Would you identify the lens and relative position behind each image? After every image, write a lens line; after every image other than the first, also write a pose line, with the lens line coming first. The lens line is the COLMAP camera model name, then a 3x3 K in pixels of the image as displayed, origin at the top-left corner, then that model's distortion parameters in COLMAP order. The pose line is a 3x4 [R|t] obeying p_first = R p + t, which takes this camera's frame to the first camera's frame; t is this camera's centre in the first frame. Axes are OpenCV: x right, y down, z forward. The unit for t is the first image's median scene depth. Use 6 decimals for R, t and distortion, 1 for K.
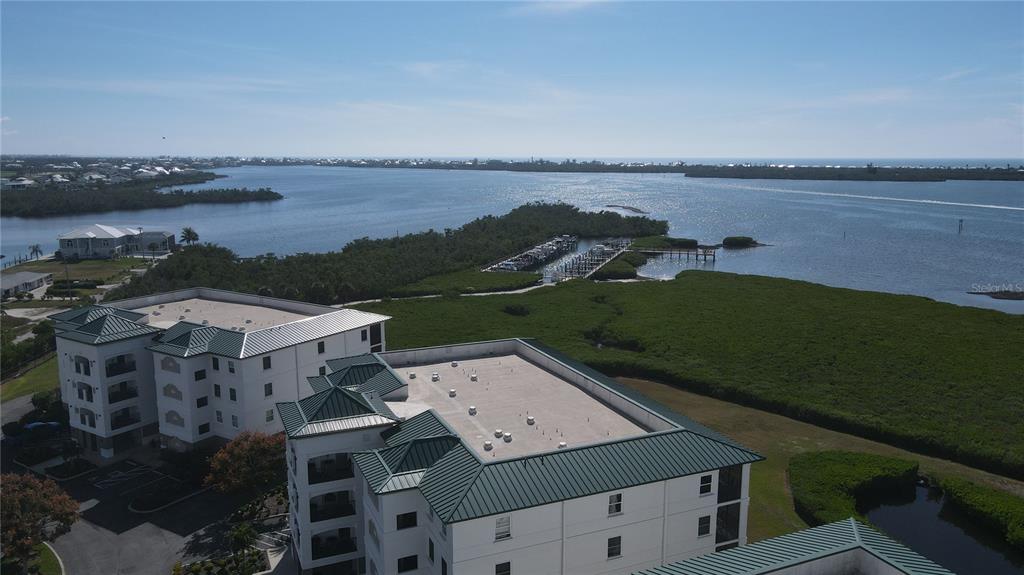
lens RADIAL K [[752.2, 0, 518.2], [0, 752.2, 298.5], [0, 0, 1]] dist [-0.004738, 0.032809]
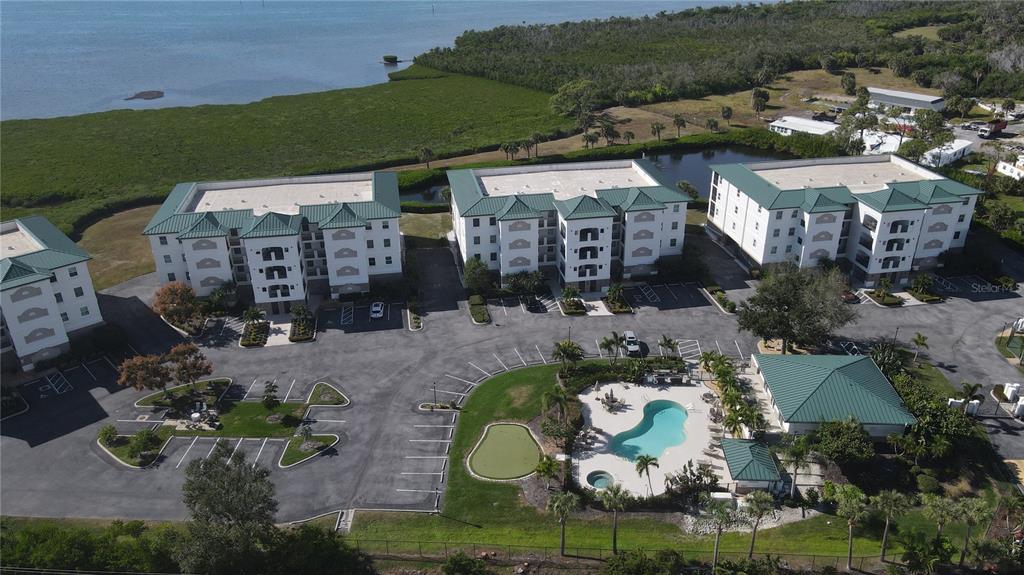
lens RADIAL K [[752.2, 0, 515.5], [0, 752.2, 290.6], [0, 0, 1]] dist [-0.004738, 0.032809]
pose [[0.241495, -0.432858, 0.868512, -0.450307], [0.190779, 0.898714, 0.394863, -0.082039], [-0.951464, 0.070336, 0.299615, -0.031564]]
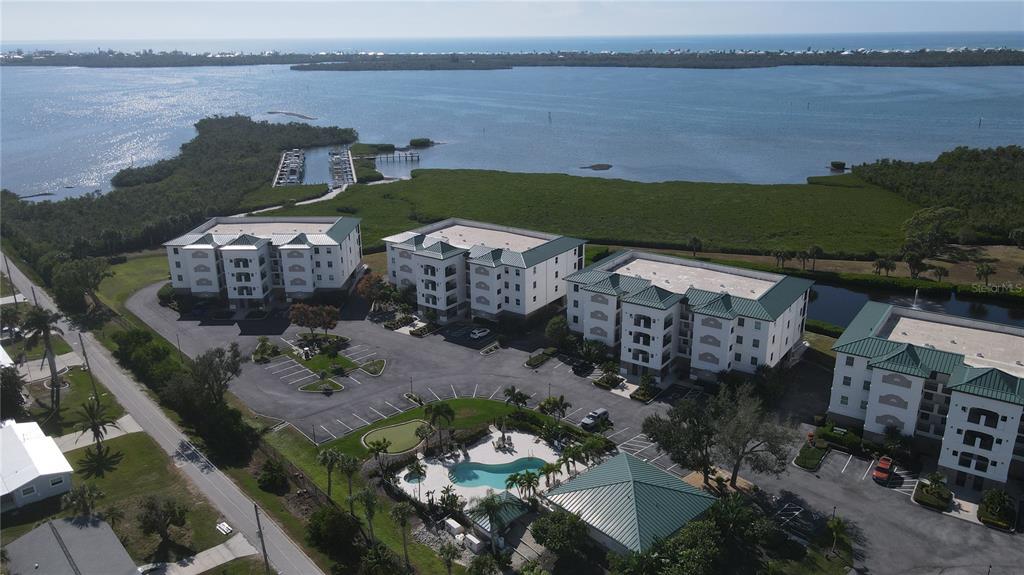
lens RADIAL K [[752.2, 0, 518.5], [0, 752.2, 293.2], [0, 0, 1]] dist [-0.004738, 0.032809]
pose [[0.857123, -0.177062, 0.483724, -0.318054], [0.106263, 0.979646, 0.170298, -0.028484], [-0.504031, -0.094564, 0.858493, -0.331285]]
